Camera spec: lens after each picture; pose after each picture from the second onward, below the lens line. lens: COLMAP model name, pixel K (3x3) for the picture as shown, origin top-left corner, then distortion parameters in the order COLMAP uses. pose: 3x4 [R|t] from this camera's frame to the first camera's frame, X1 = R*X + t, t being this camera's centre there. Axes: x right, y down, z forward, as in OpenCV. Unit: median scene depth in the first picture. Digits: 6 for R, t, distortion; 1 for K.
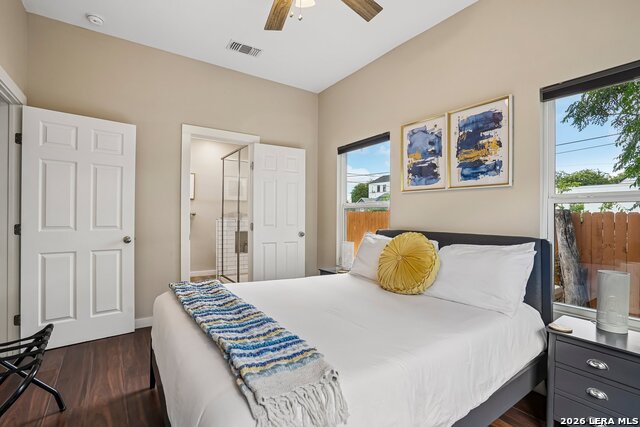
lens RADIAL K [[301.5, 0, 315.8], [0, 301.5, 215.4], [0, 0, 1]] dist [-0.069085, 0.023827]
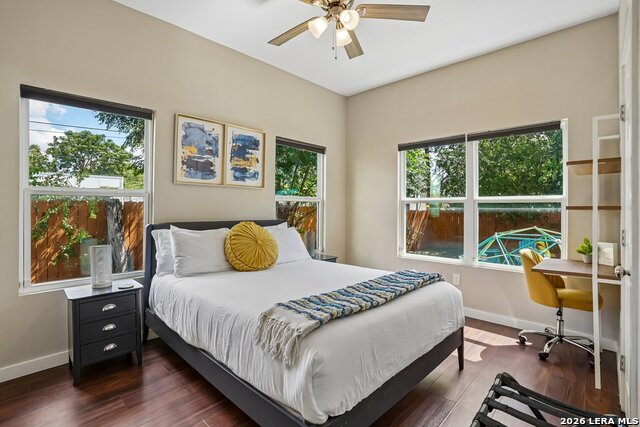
lens RADIAL K [[301.5, 0, 315.8], [0, 301.5, 215.4], [0, 0, 1]] dist [-0.069085, 0.023827]
pose [[-0.183276, -0.034544, 0.982454, -0.838603], [-0.010968, 0.999392, 0.033093, -0.010107], [-0.983000, -0.004710, -0.183544, 0.837135]]
